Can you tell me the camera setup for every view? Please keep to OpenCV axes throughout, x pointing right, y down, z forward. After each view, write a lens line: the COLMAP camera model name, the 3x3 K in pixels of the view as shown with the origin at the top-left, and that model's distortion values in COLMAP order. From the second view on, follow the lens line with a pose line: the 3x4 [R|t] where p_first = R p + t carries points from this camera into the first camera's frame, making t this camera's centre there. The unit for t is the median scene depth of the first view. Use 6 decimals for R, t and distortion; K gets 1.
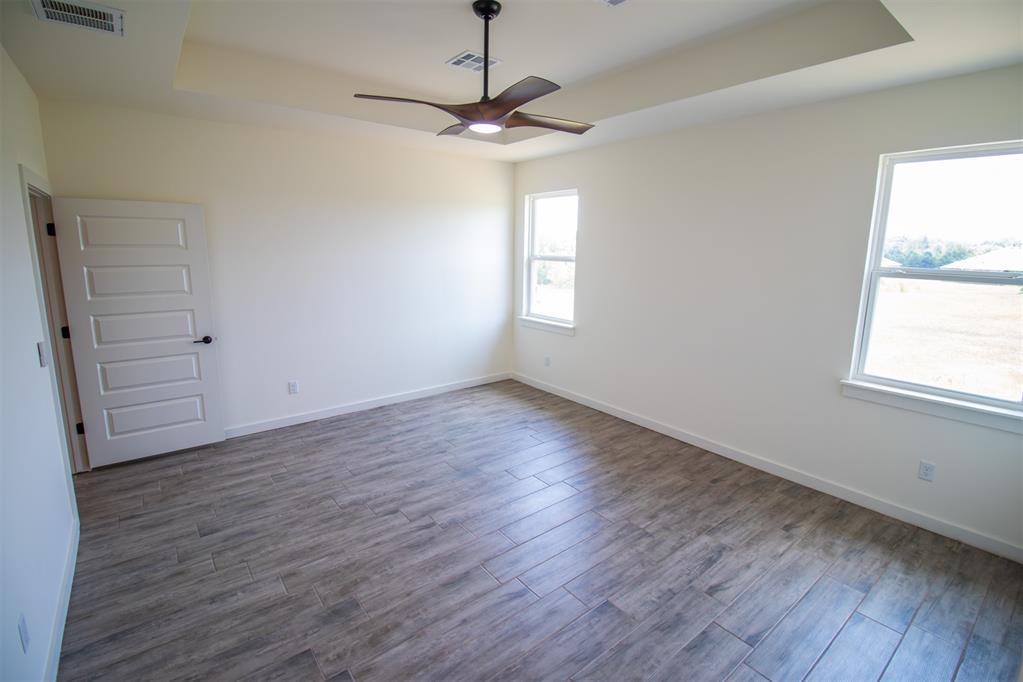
lens RADIAL K [[473.6, 0, 507.4], [0, 473.6, 326.9], [0, 0, 1]] dist [-0.000923, -0.000238]
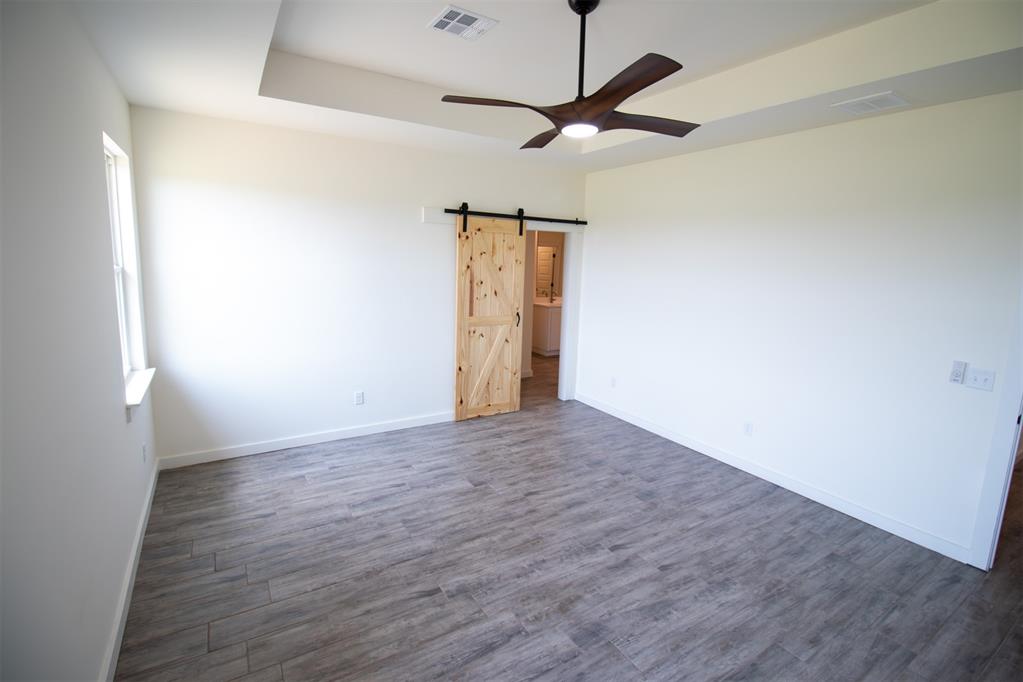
lens RADIAL K [[473.6, 0, 507.4], [0, 473.6, 326.9], [0, 0, 1]] dist [-0.000923, -0.000238]
pose [[-0.992505, -0.060383, 0.106245, -0.020795], [-0.023854, 0.948401, 0.316175, -0.328725], [-0.119855, 0.311271, -0.942733, 1.871905]]
